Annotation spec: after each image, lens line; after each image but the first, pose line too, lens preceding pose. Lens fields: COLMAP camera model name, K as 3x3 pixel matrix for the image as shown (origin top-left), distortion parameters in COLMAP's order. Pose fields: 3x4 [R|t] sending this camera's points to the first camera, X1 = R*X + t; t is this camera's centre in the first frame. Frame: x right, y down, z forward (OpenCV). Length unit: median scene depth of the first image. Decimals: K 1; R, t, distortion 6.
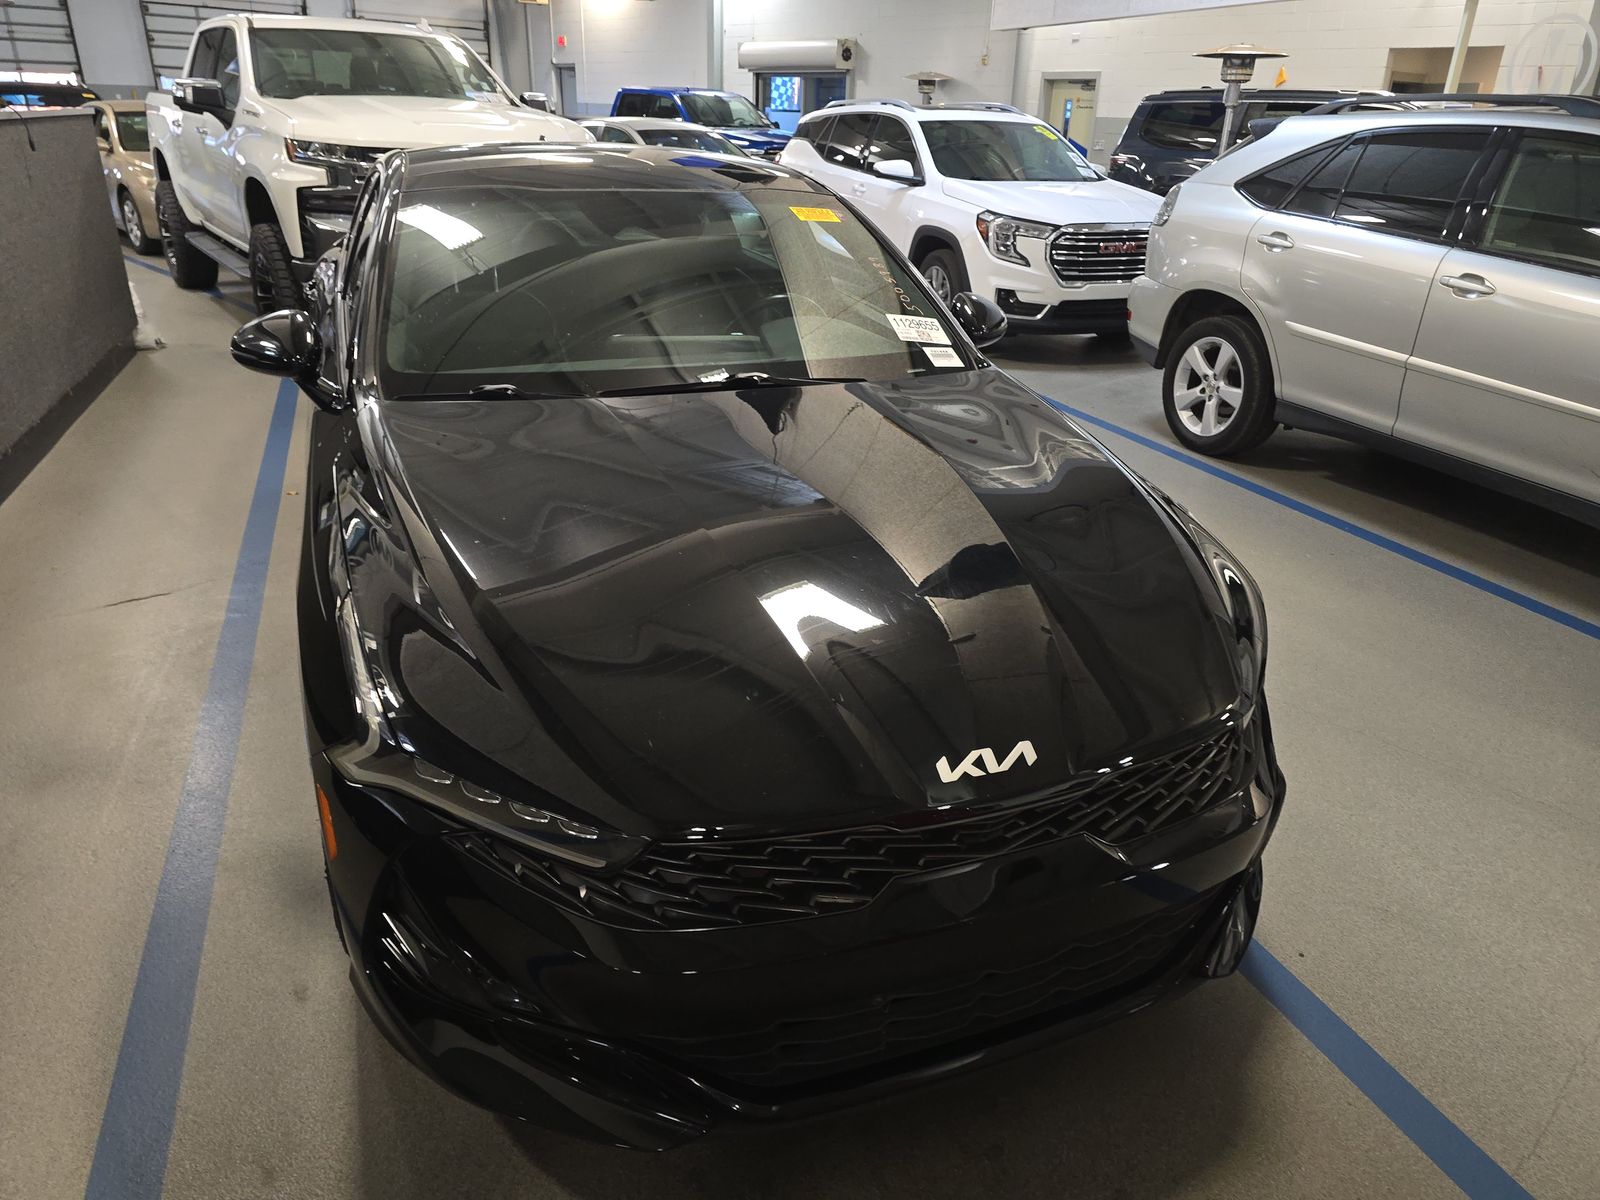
lens RADIAL K [[1096.7, 0, 780.3], [0, 1096.7, 602.1], [0, 0, 1]] dist [0.045176, -0.041725]
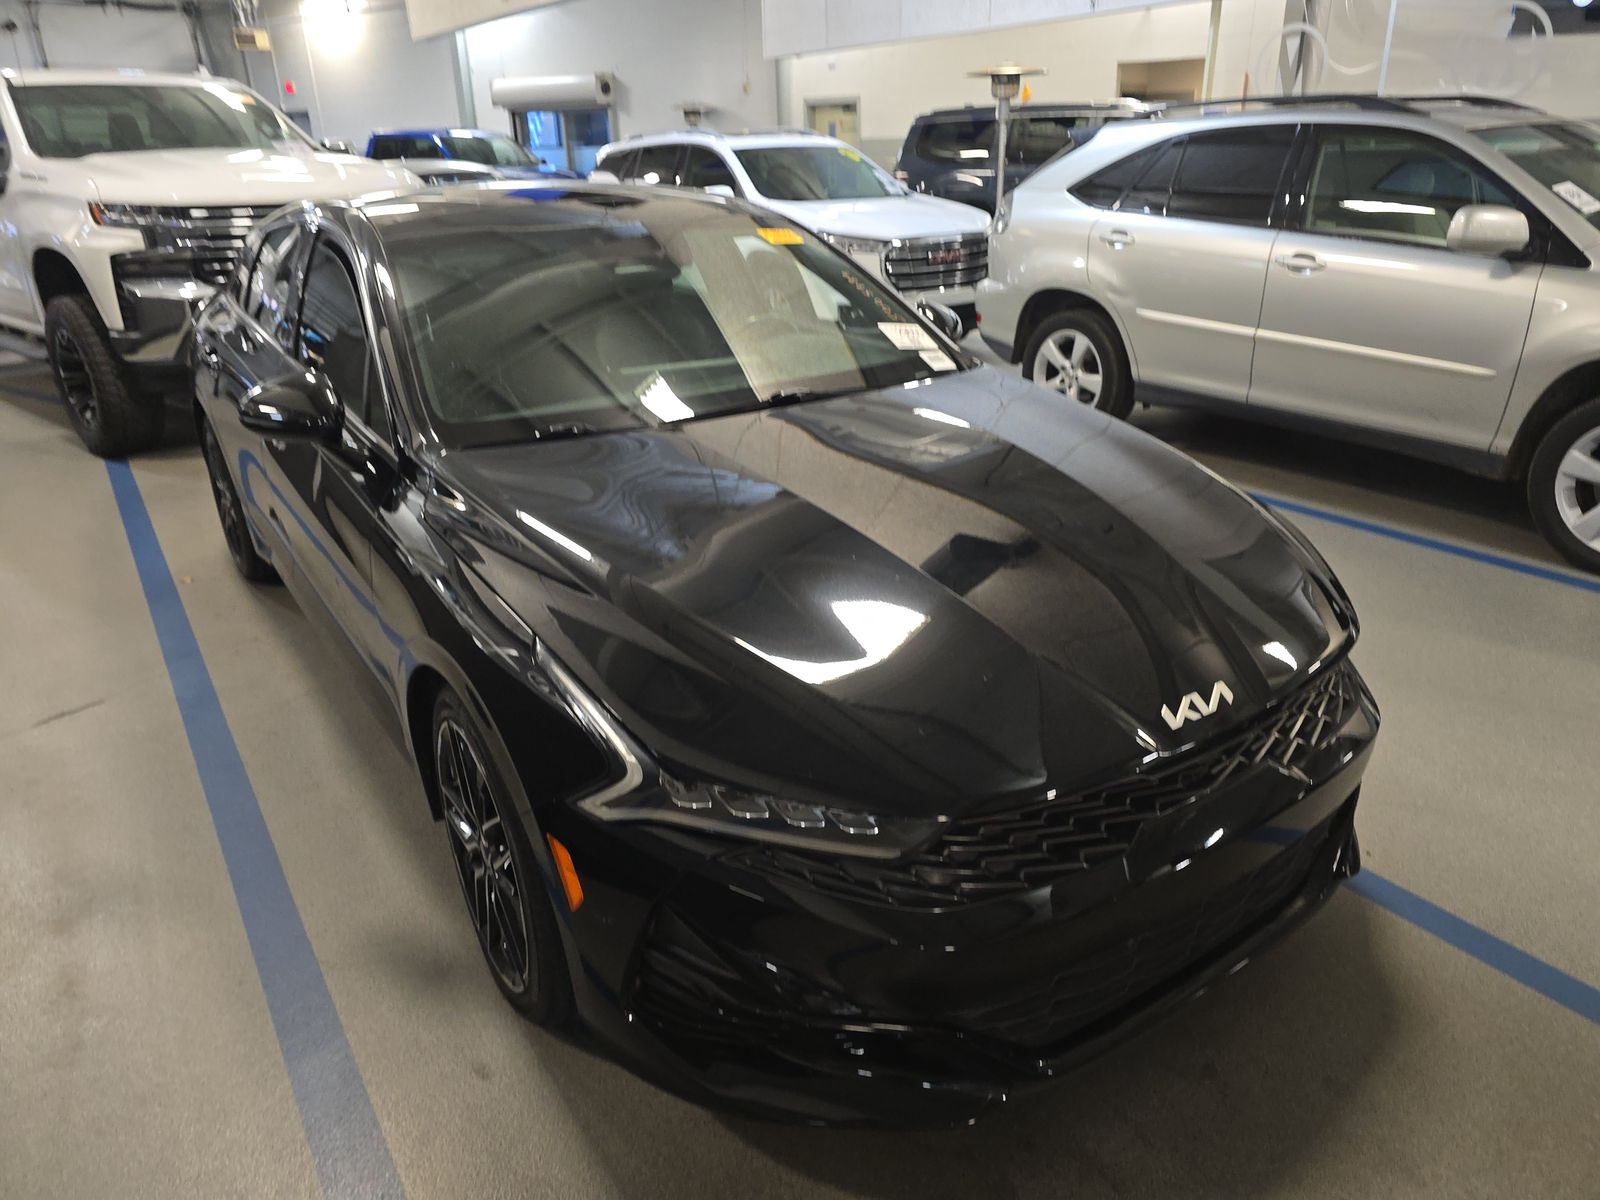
lens RADIAL K [[1113.7, 0, 800.0], [0, 1113.7, 600.0], [0, 0, 1]] dist [0.034992, -0.033398]
pose [[0.971528, -0.131939, 0.196790, -0.101617], [0.137750, 0.990337, -0.016078, 0.001391], [-0.192767, 0.042728, 0.980314, -0.004209]]
